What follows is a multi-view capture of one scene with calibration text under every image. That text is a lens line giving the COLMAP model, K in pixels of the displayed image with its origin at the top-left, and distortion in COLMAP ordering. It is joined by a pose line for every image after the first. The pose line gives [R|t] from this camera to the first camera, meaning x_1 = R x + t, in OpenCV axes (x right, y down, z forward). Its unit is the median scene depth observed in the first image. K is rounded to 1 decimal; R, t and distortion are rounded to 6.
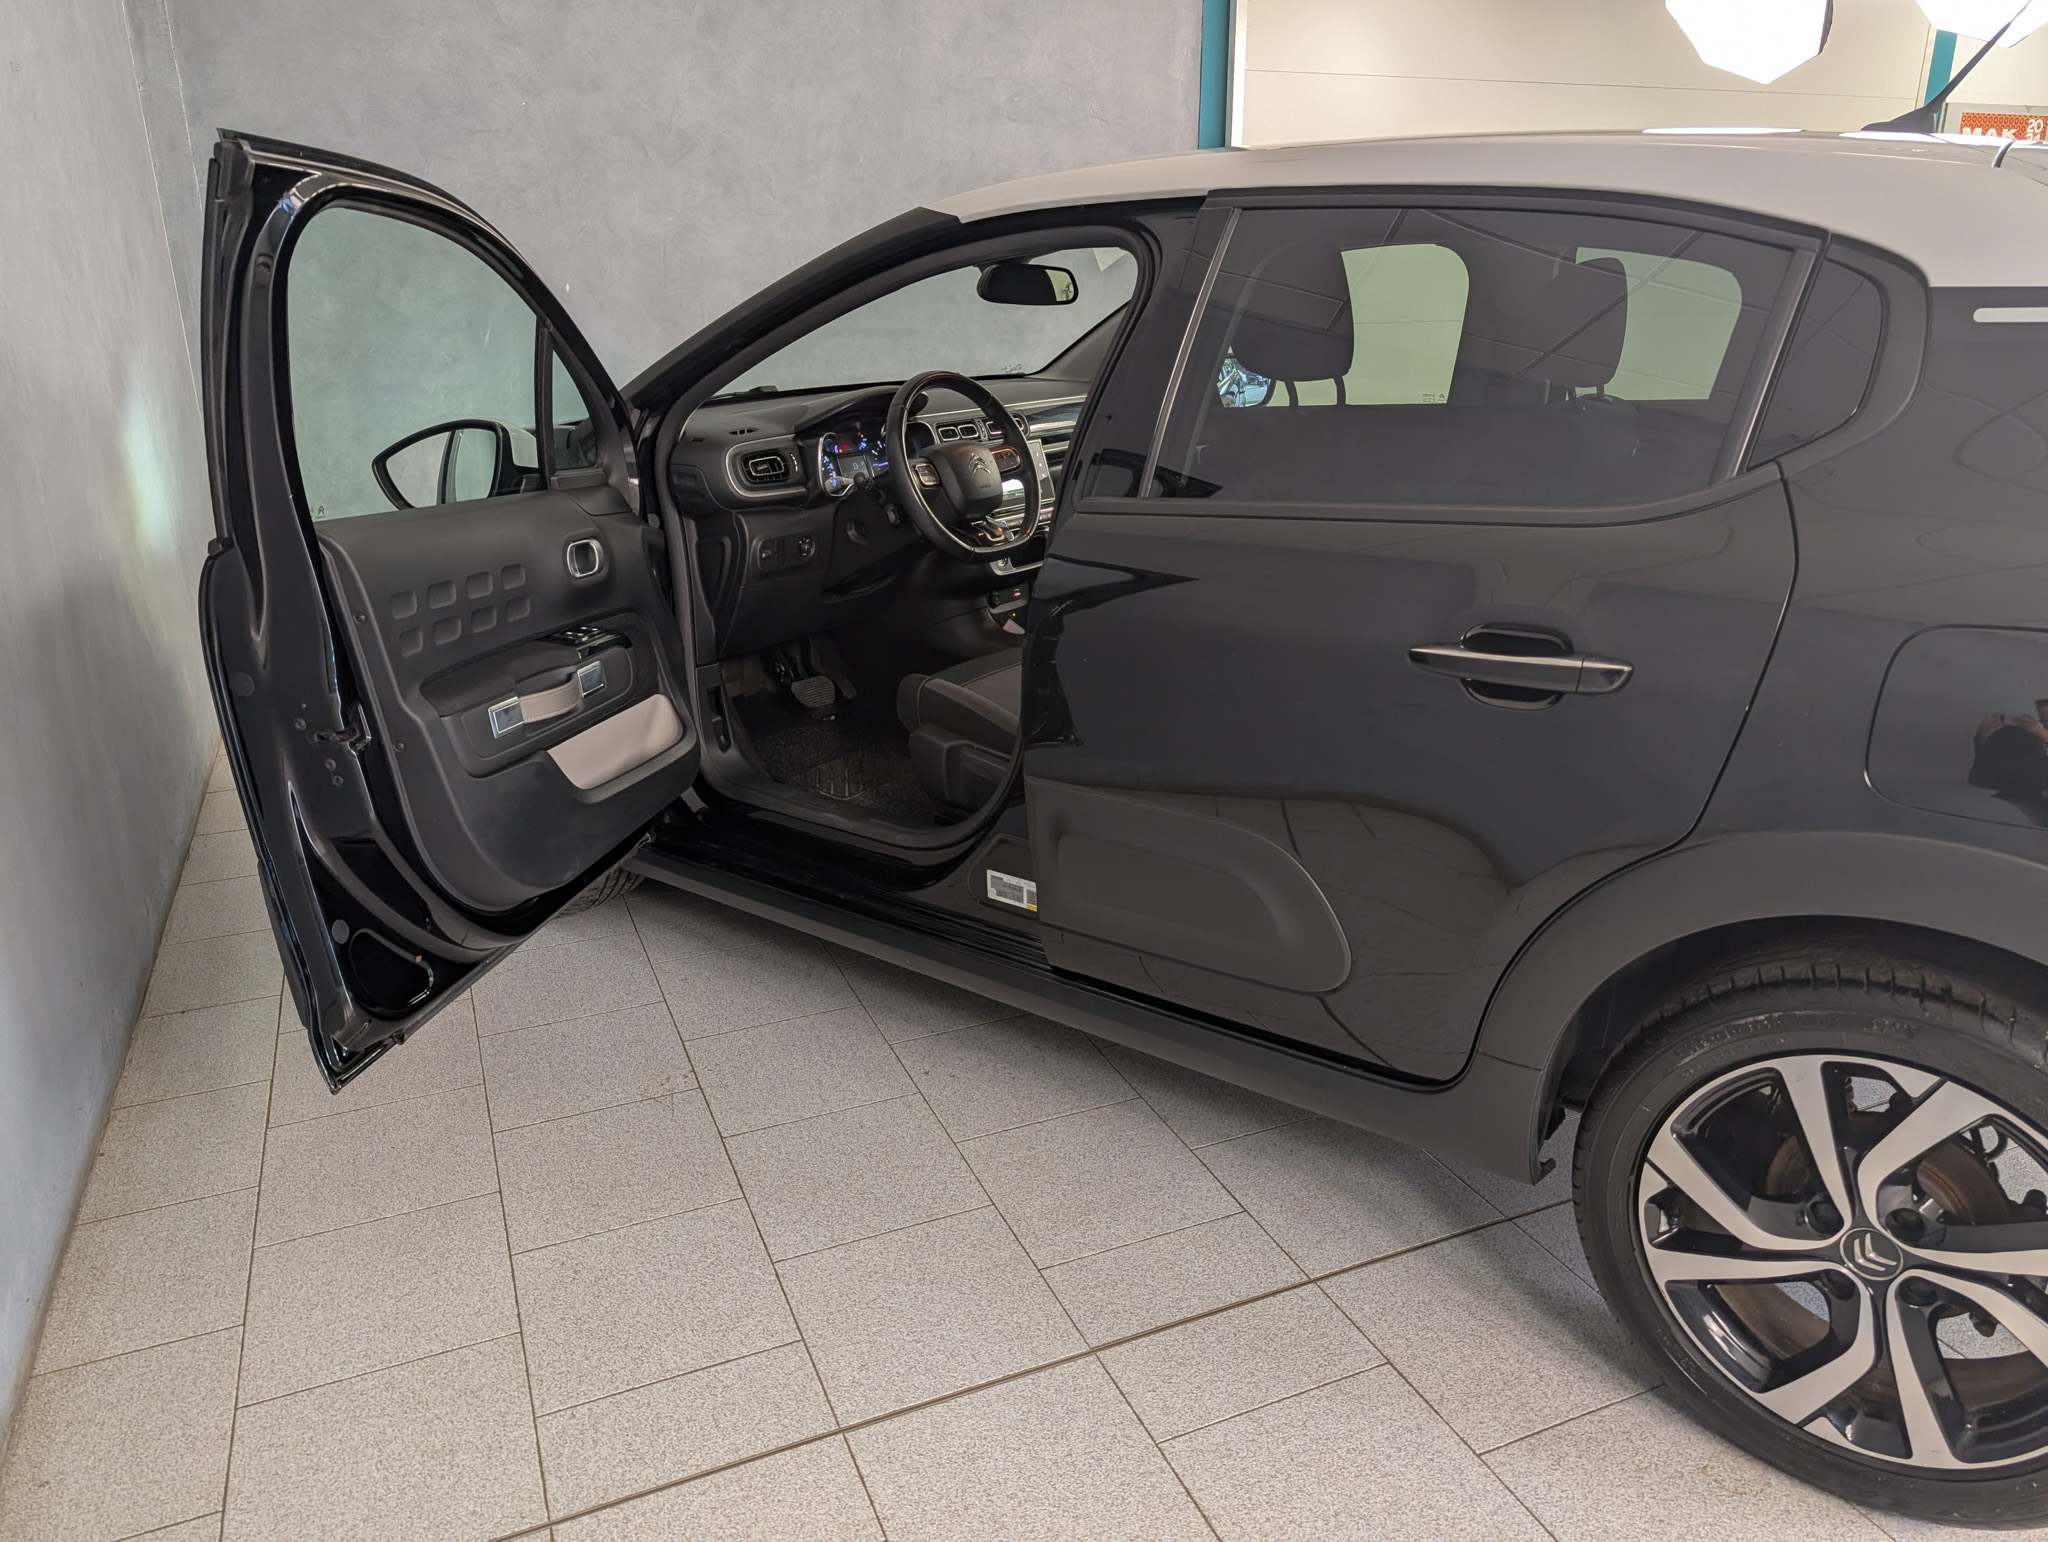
lens RADIAL K [[1554.0, 0, 1024.0], [0, 1554.0, 771.0], [0, 0, 1]] dist [0.010580, -0.000932]
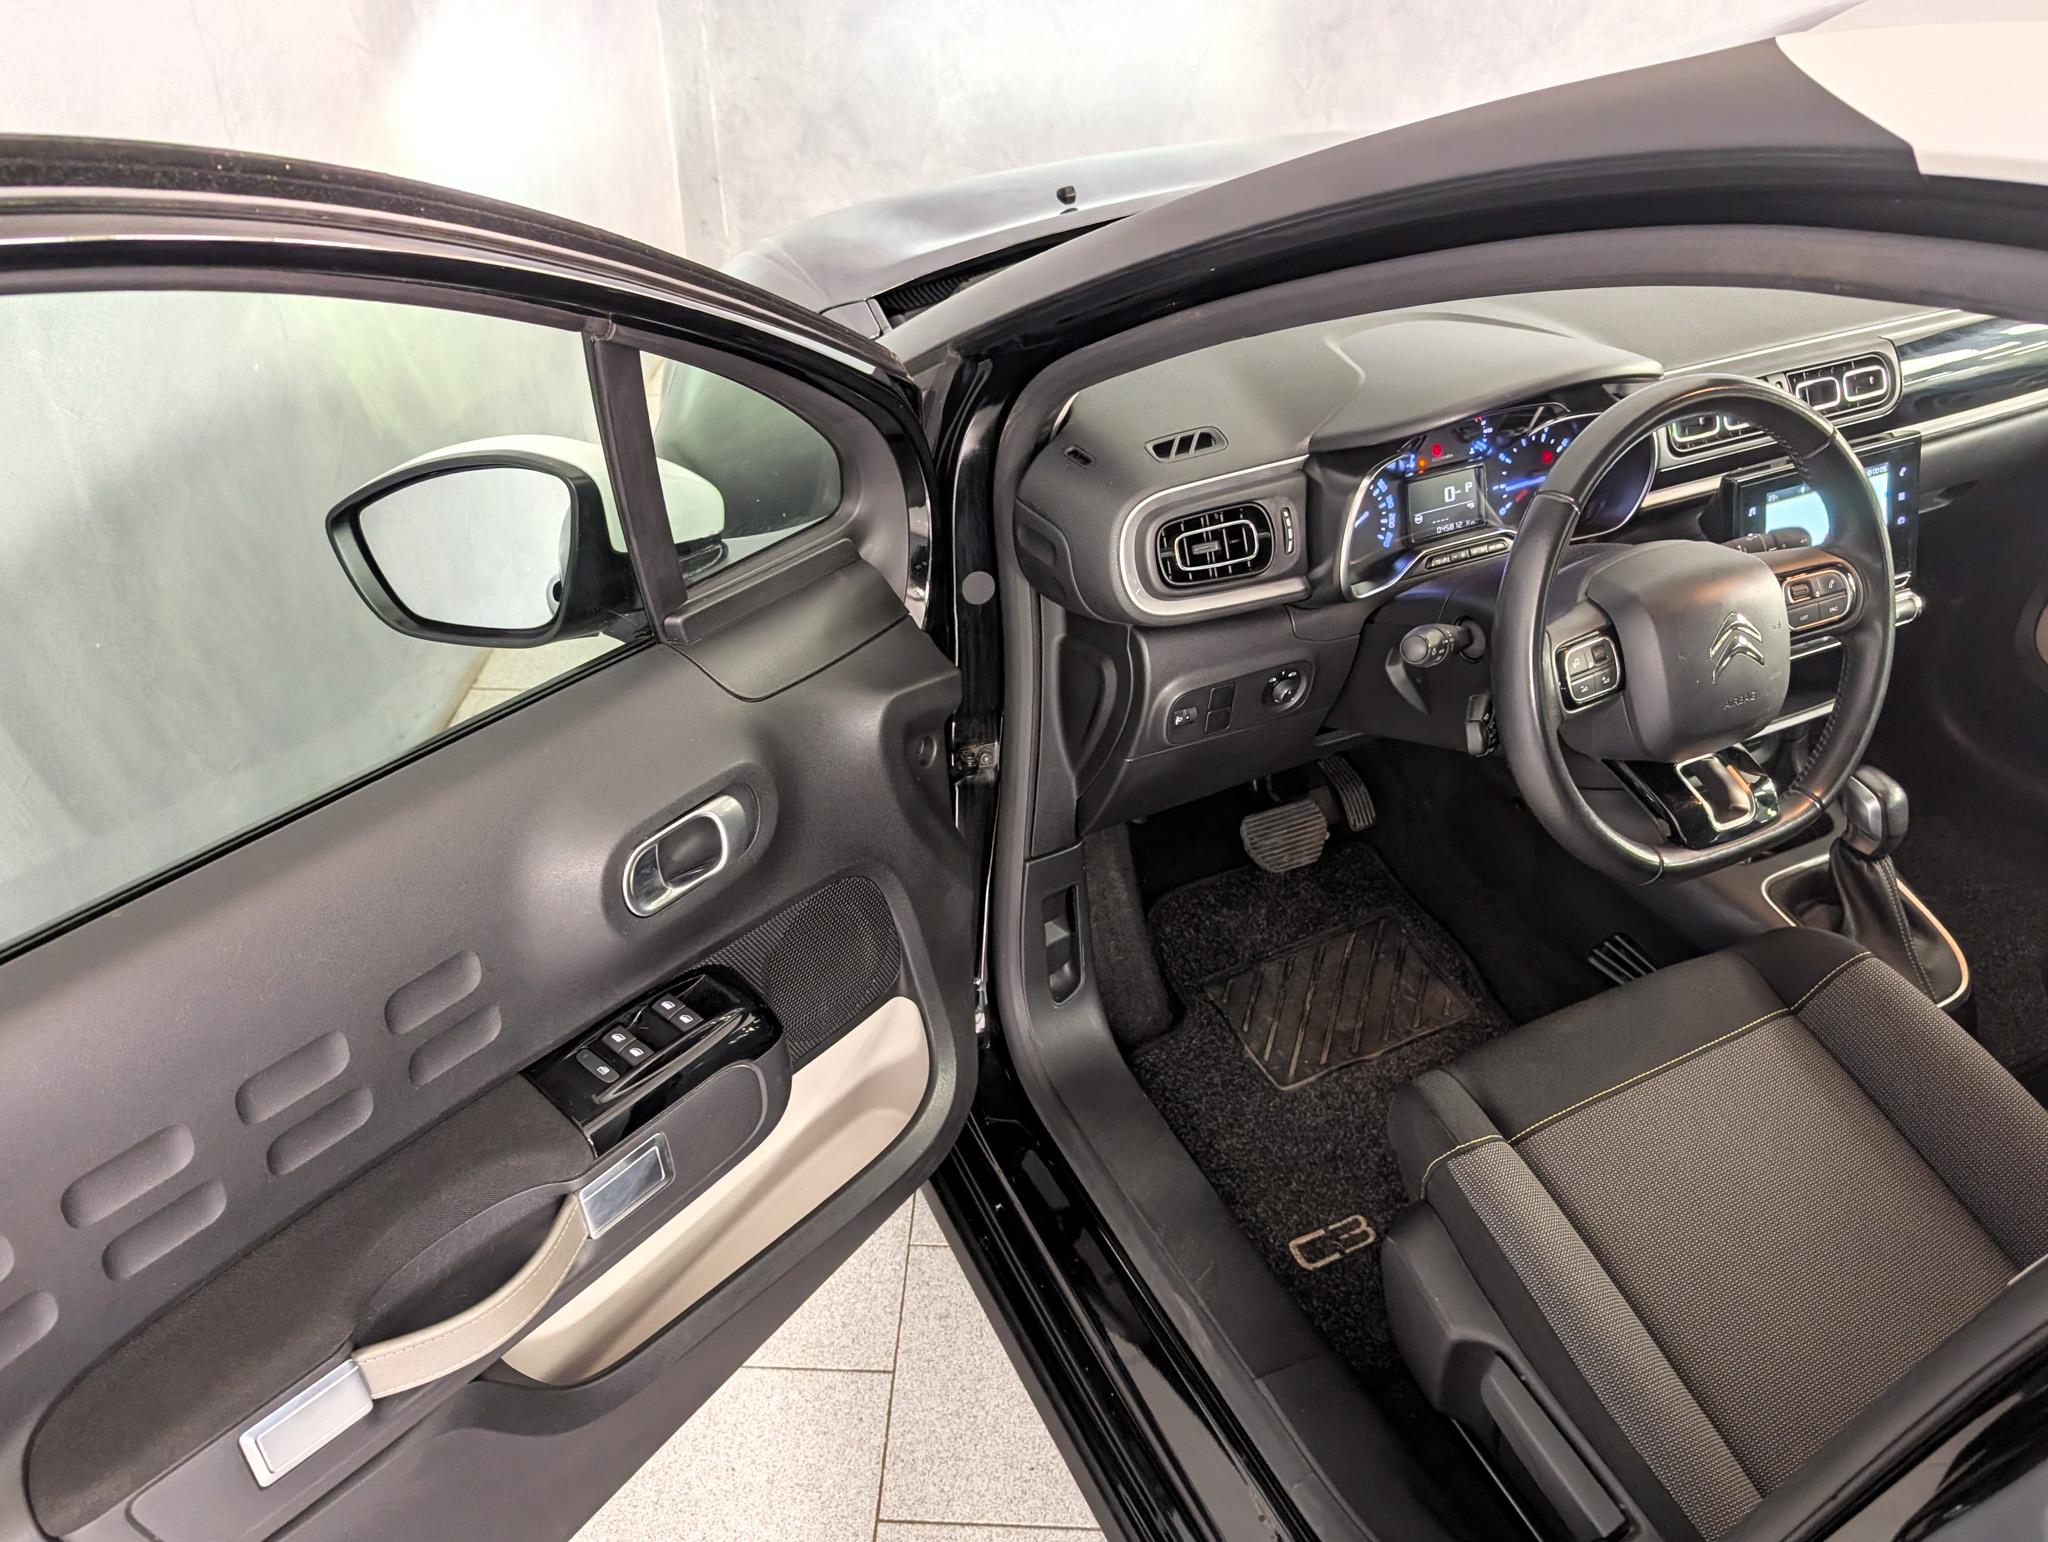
lens RADIAL K [[1554.0, 0, 1024.0], [0, 1554.0, 771.0], [0, 0, 1]] dist [0.010580, -0.000932]
pose [[0.906129, 0.269627, -0.325932, -0.055218], [-0.153288, 0.927453, 0.341078, -0.279054], [0.394250, -0.259099, 0.881722, 0.578822]]
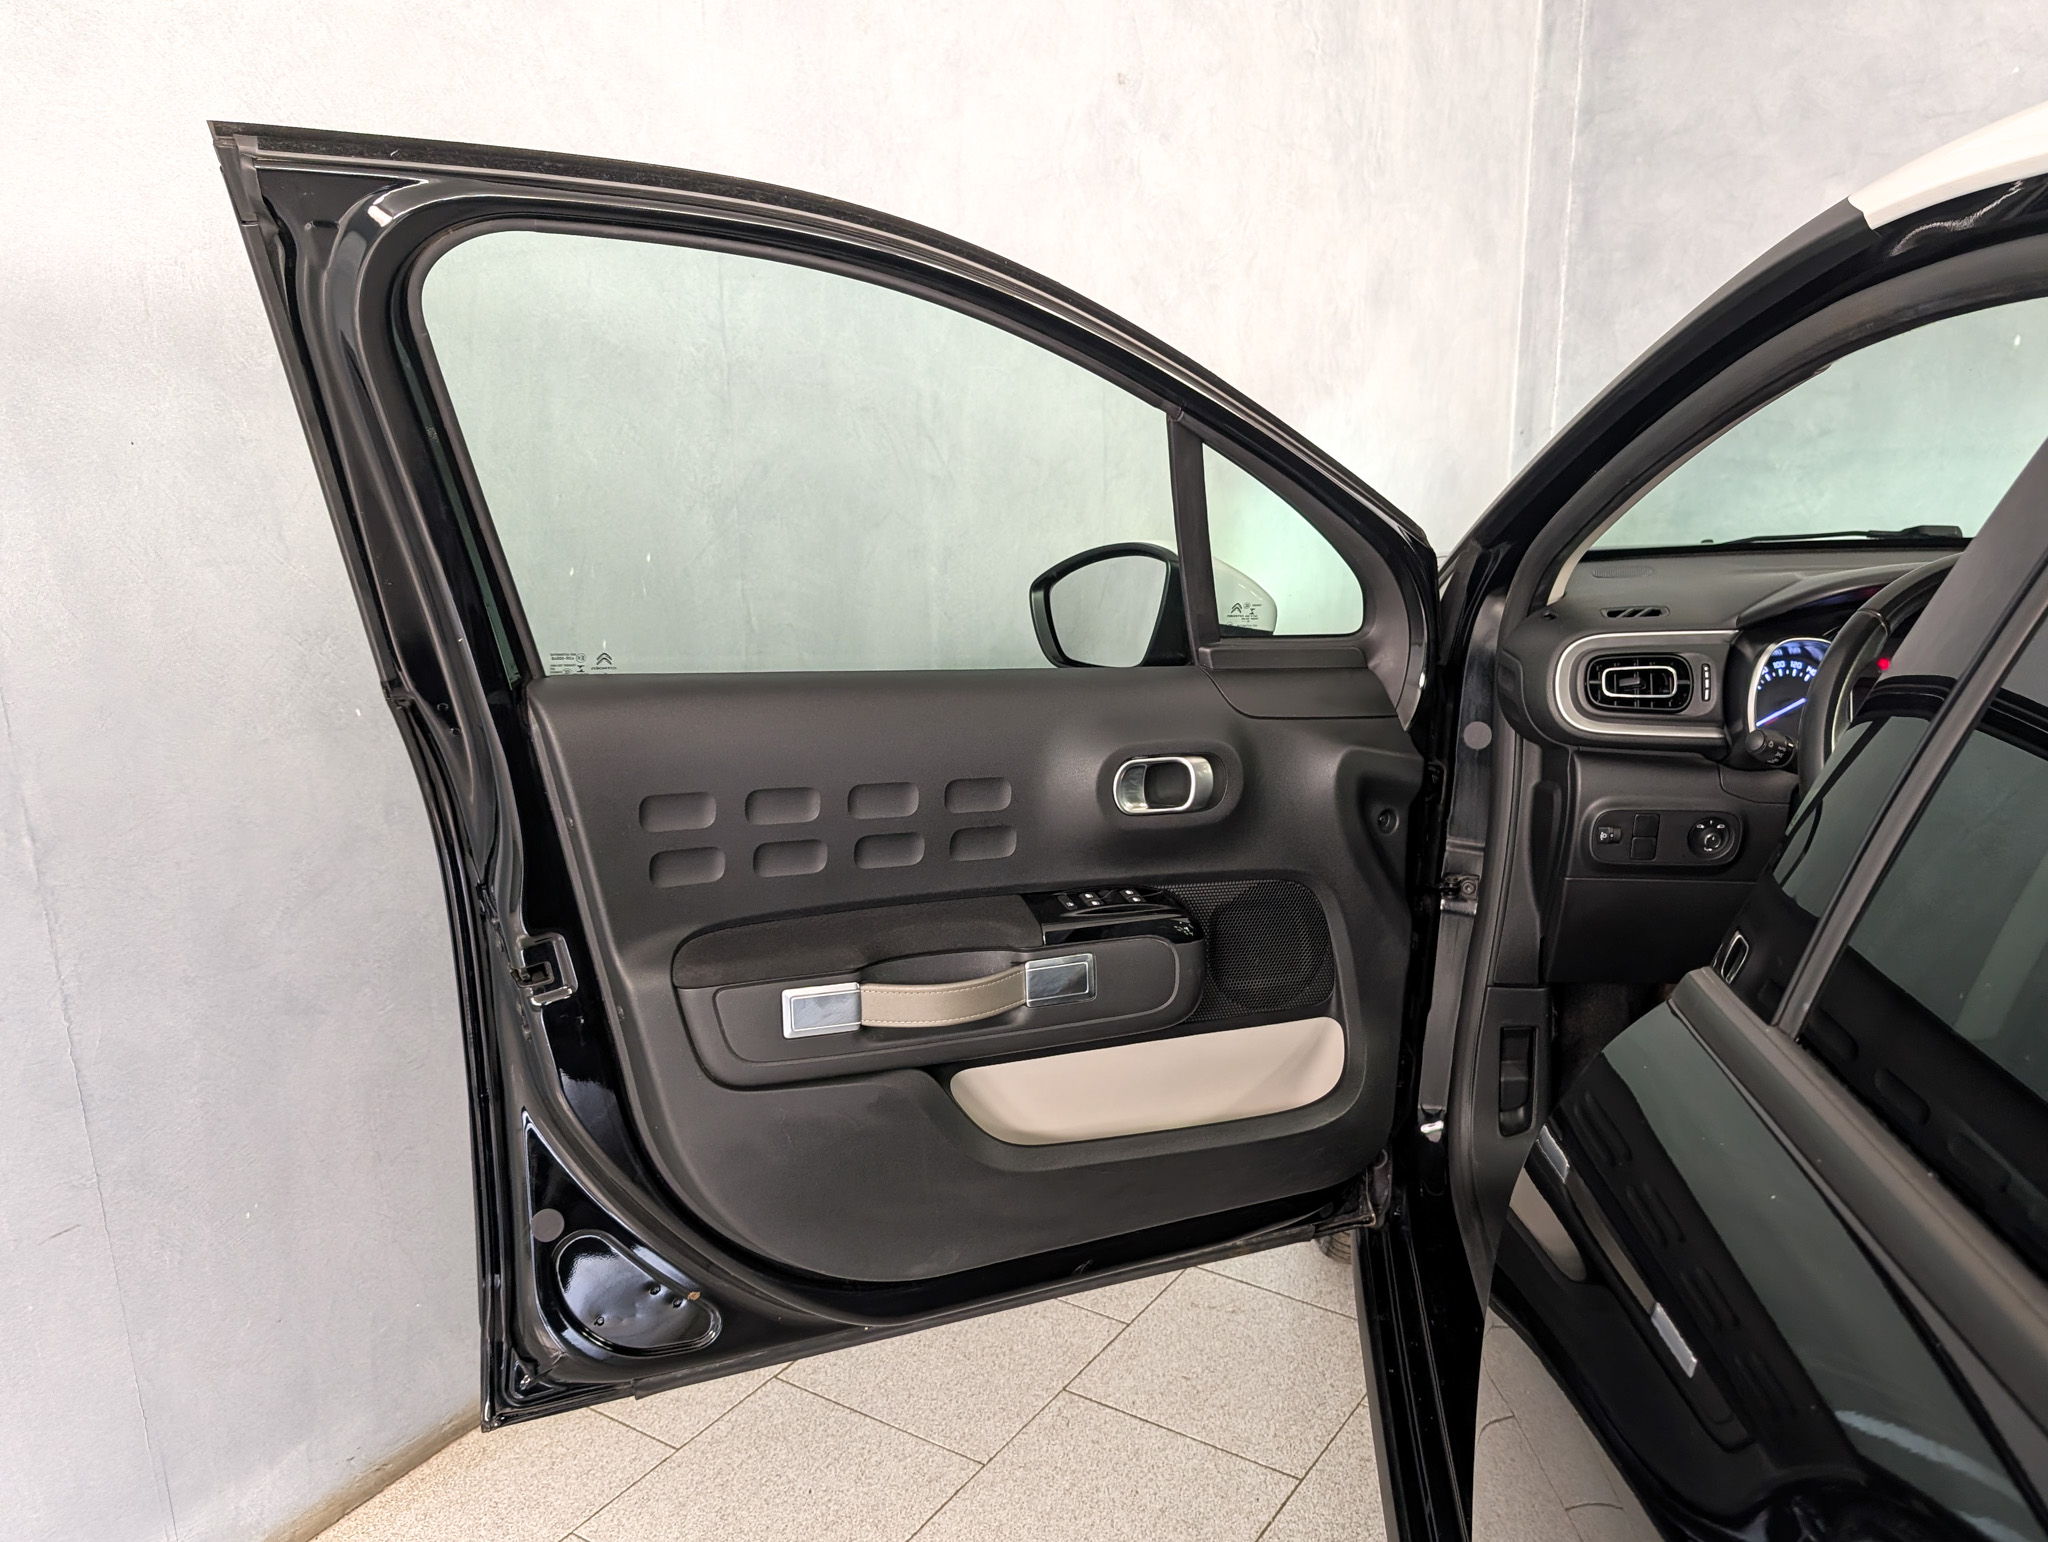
lens RADIAL K [[1706.3, 0, 1109.2], [0, 1706.3, 820.3], [0, 0, 1]] dist [0.040418, -0.053512]
pose [[0.578346, 0.242928, -0.778782, 0.208686], [-0.256794, 0.960317, 0.108852, -0.167554], [0.774321, 0.137032, 0.617778, 0.491660]]
